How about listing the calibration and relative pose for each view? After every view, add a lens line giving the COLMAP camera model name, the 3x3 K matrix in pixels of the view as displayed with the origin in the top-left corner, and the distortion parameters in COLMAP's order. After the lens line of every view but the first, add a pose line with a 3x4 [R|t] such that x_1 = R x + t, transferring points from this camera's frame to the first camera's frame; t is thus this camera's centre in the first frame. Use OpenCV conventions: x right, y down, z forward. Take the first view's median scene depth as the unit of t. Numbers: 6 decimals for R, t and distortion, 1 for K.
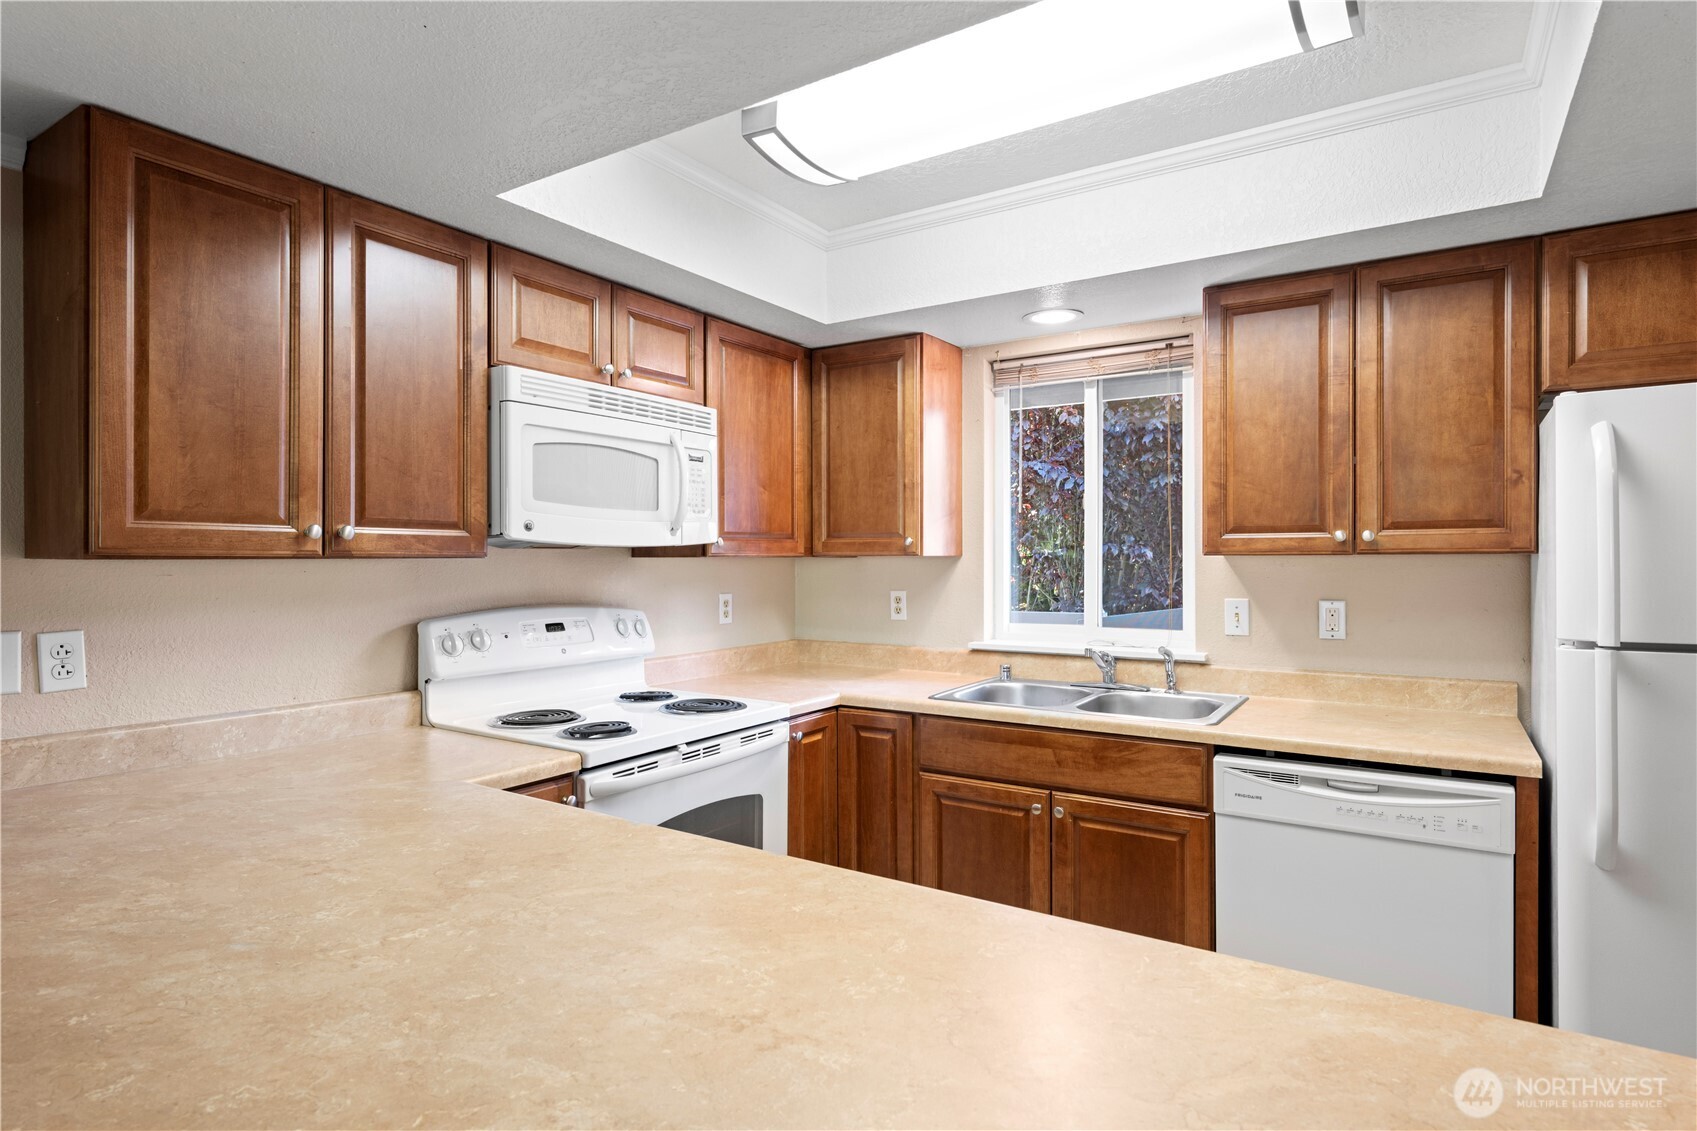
lens RADIAL K [[867.9, 0, 861.0], [0, 867.9, 572.1], [0, 0, 1]] dist [-0.003396, -0.002928]
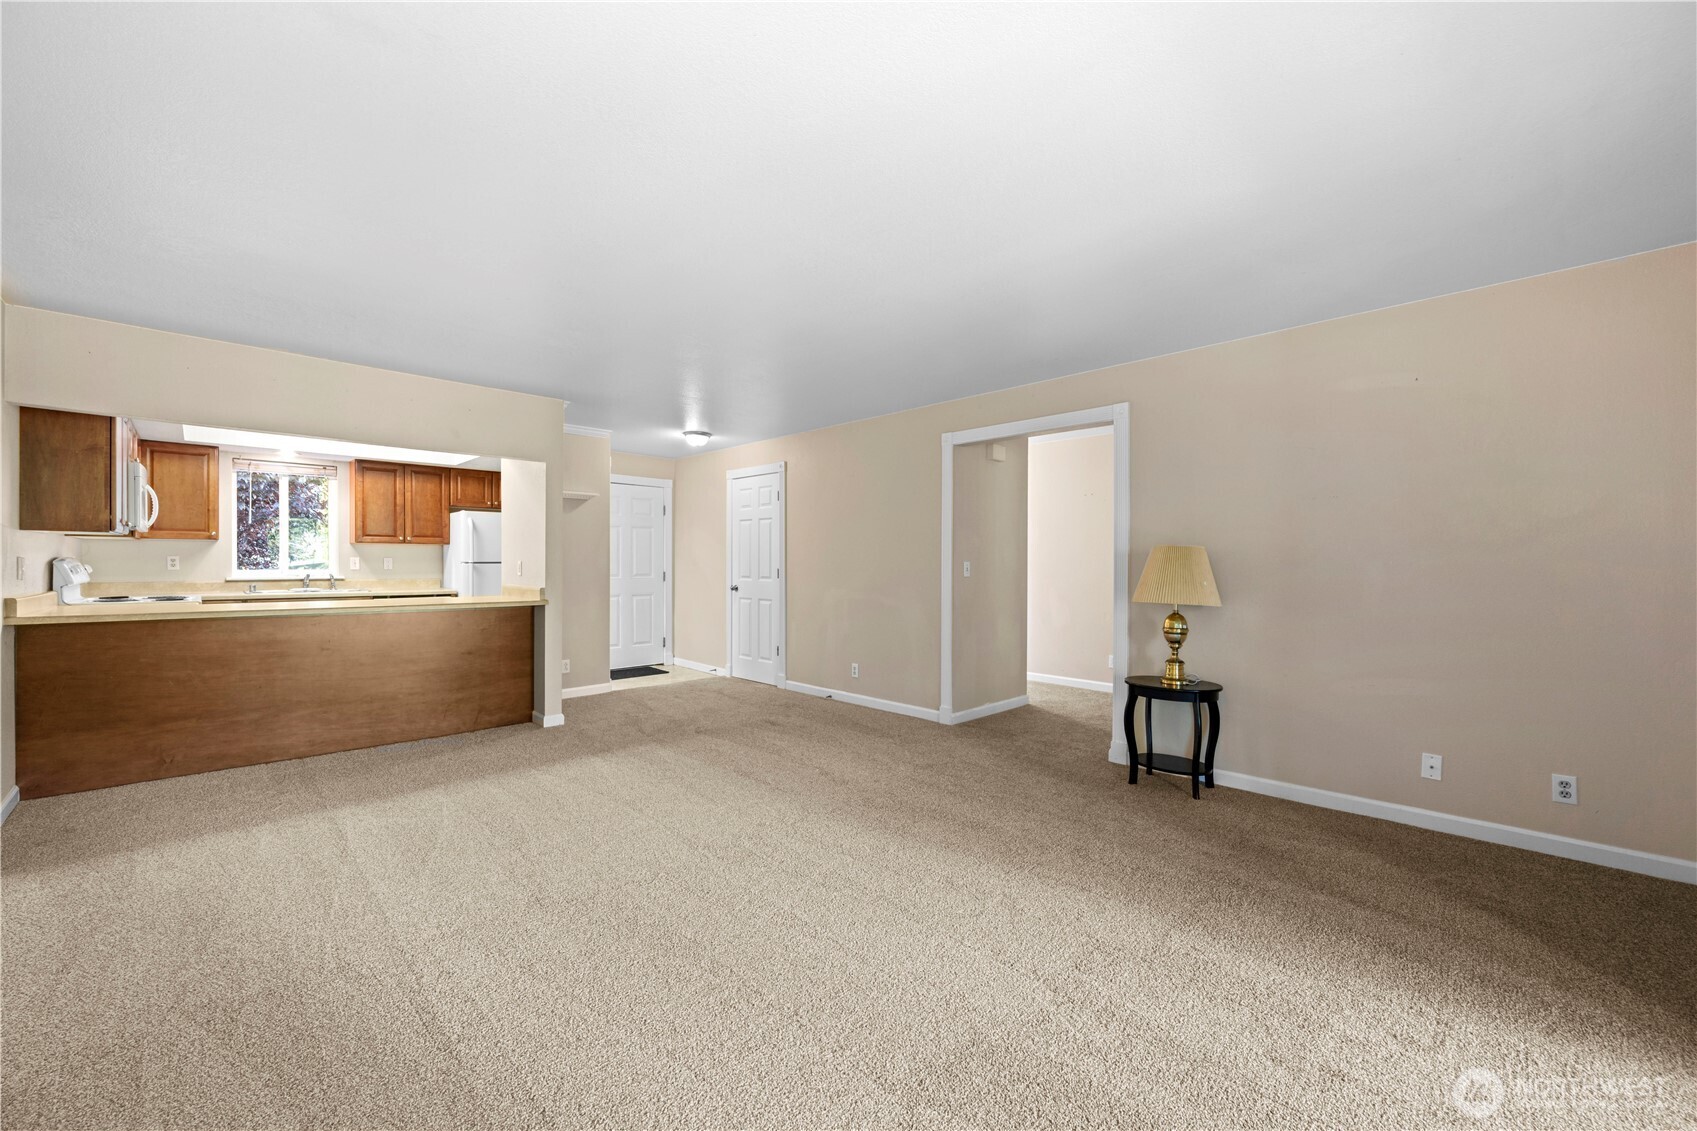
lens RADIAL K [[673.9, 0, 860.1], [0, 673.9, 564.6], [0, 0, 1]] dist [-0.001124, 0.000177]
pose [[0.206812, -0.001801, 0.978379, -1.690425], [0.008876, 0.999961, -0.000035, 0.080052], [-0.978340, 0.008691, 0.206820, -1.367687]]
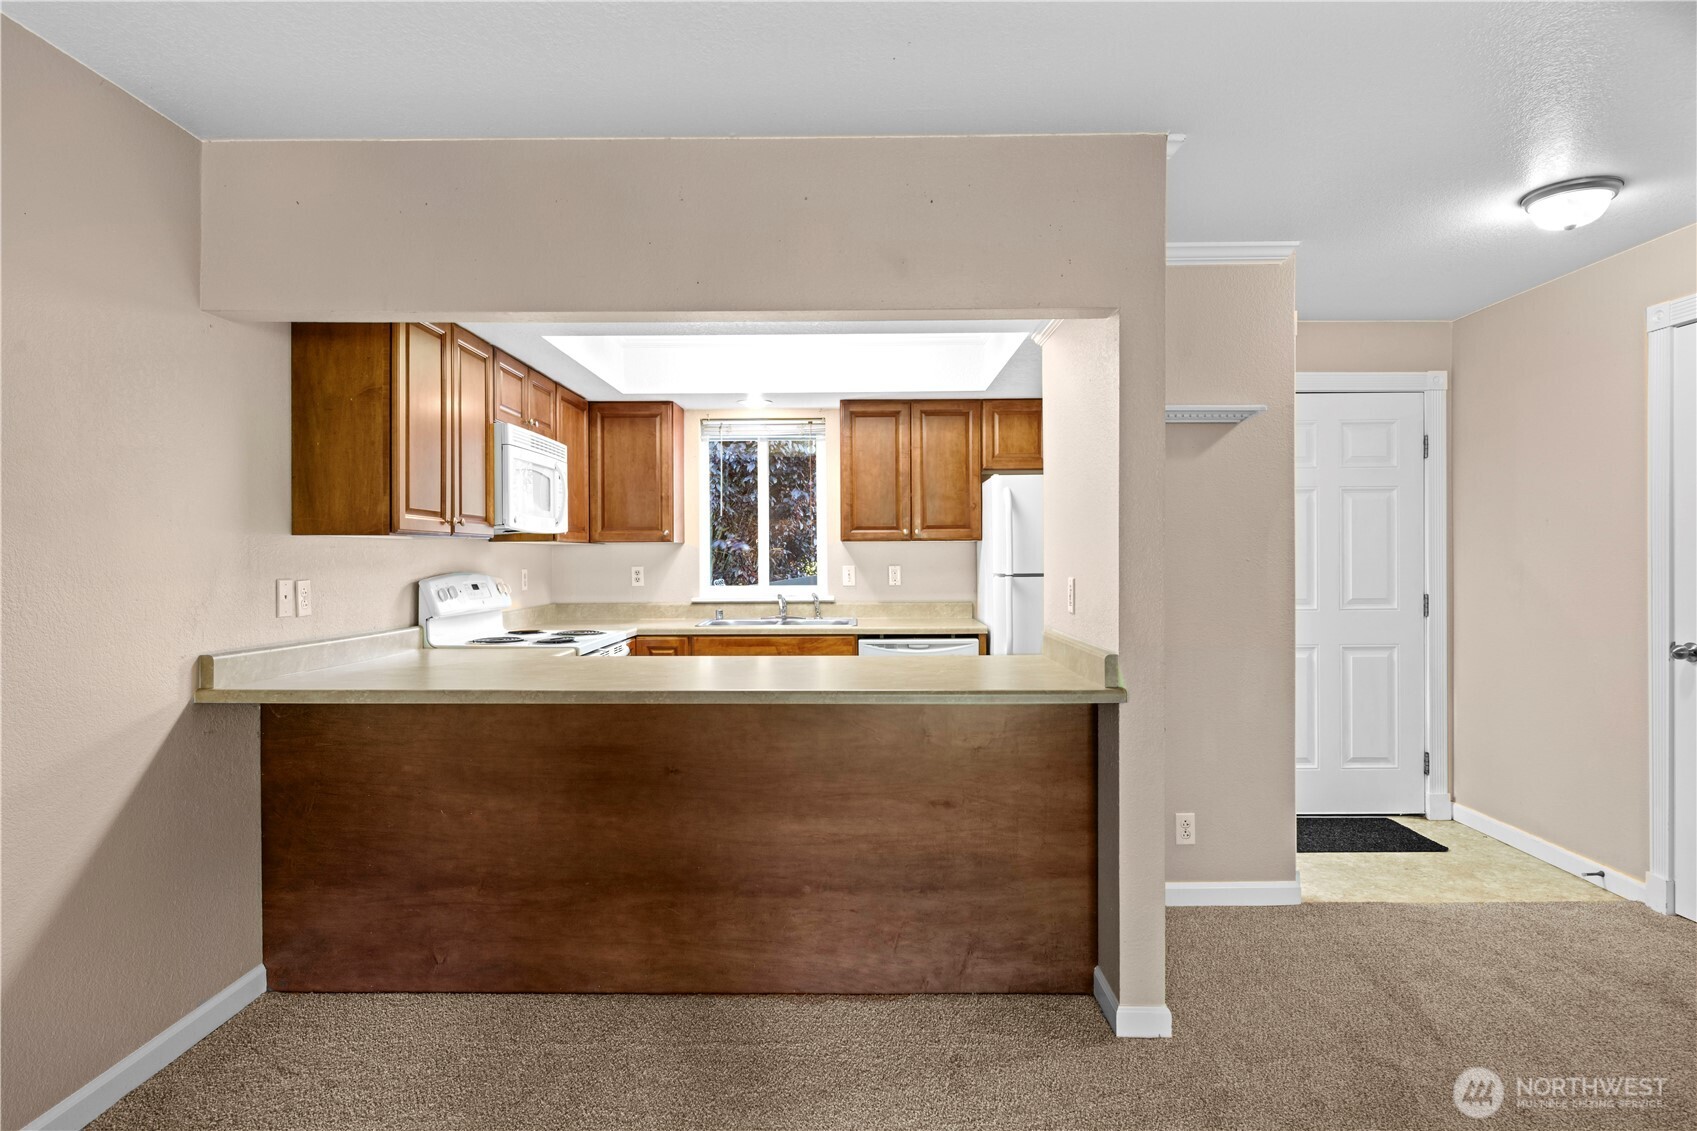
lens RADIAL K [[916.0, 0, 837.4], [0, 916.0, 563.3], [0, 0, 1]] dist [-0.008187, 0.001901]
pose [[0.848650, -0.006208, 0.528918, -0.683472], [0.011773, 0.999905, -0.007154, 0.043458], [-0.528823, 0.012298, 0.848643, -0.703668]]
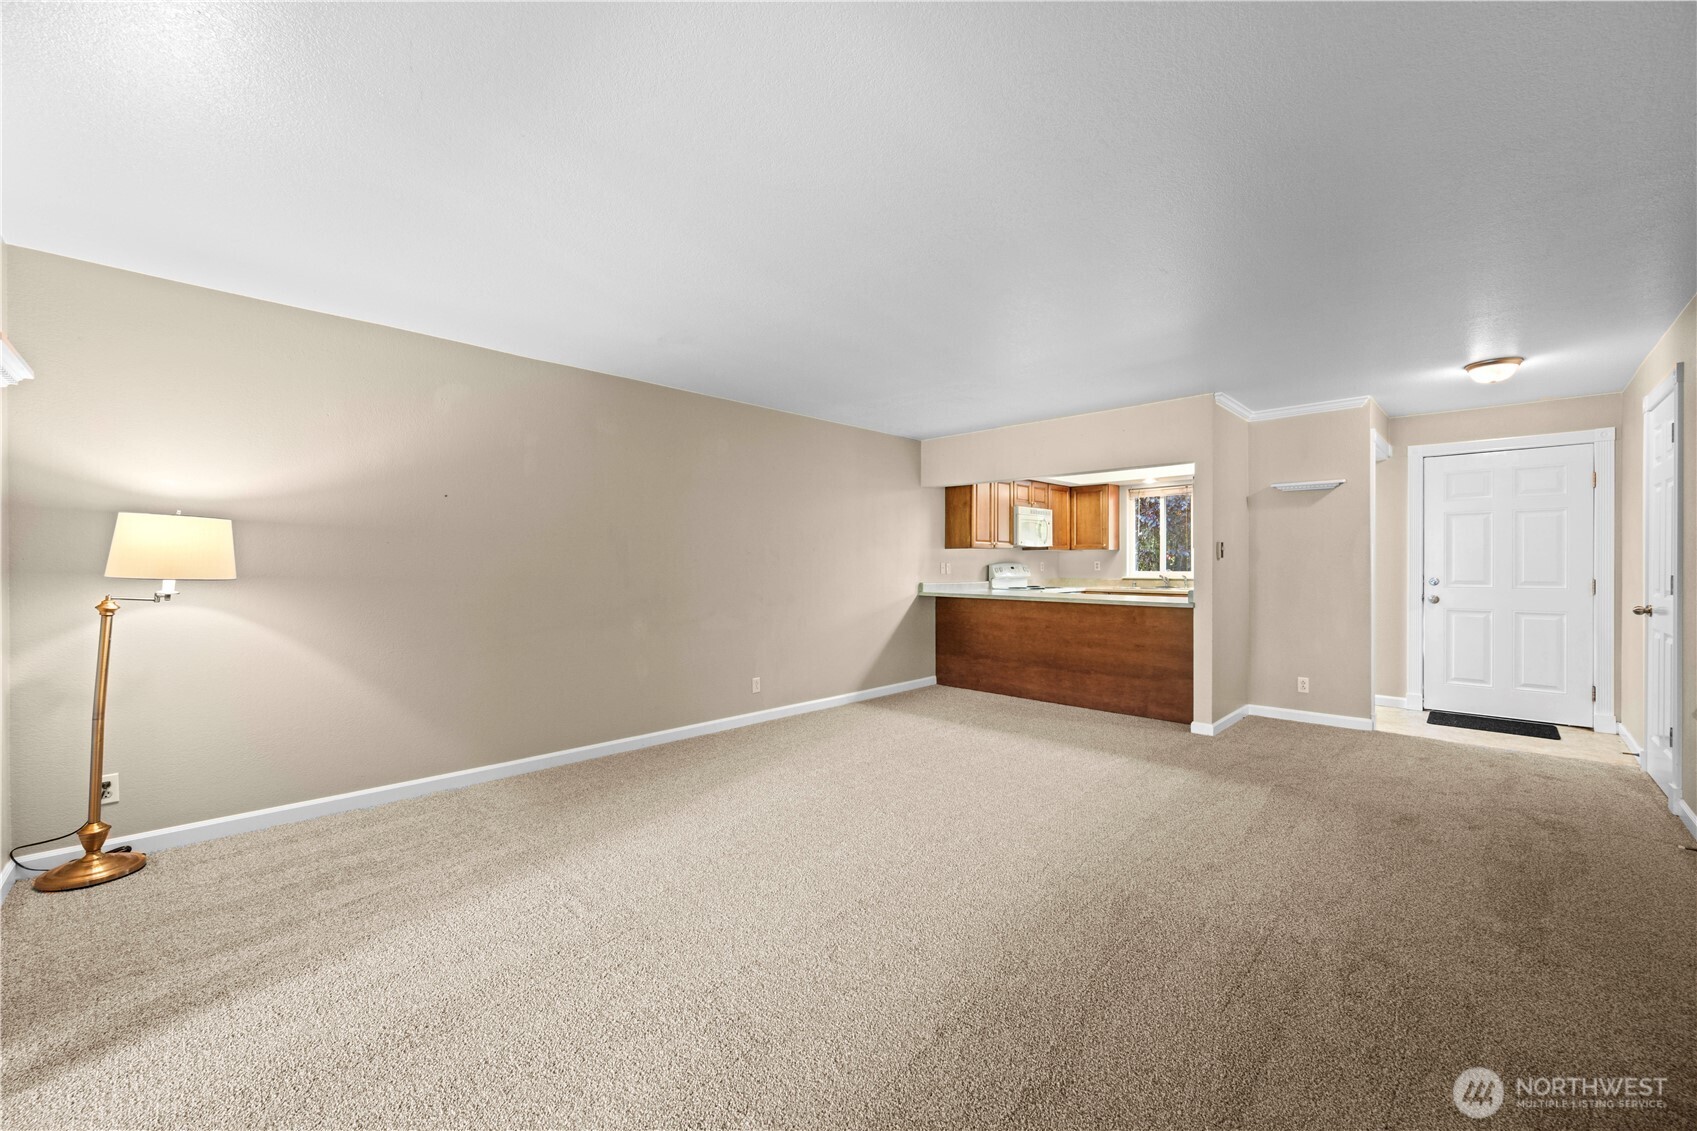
lens RADIAL K [[673.9, 0, 846.8], [0, 673.9, 559.6], [0, 0, 1]] dist [-0.001124, 0.000177]
pose [[0.978537, -0.001613, -0.206064, -0.476063], [-0.002438, 0.999809, -0.019402, 0.091039], [0.206056, 0.019488, 0.978346, -2.196567]]
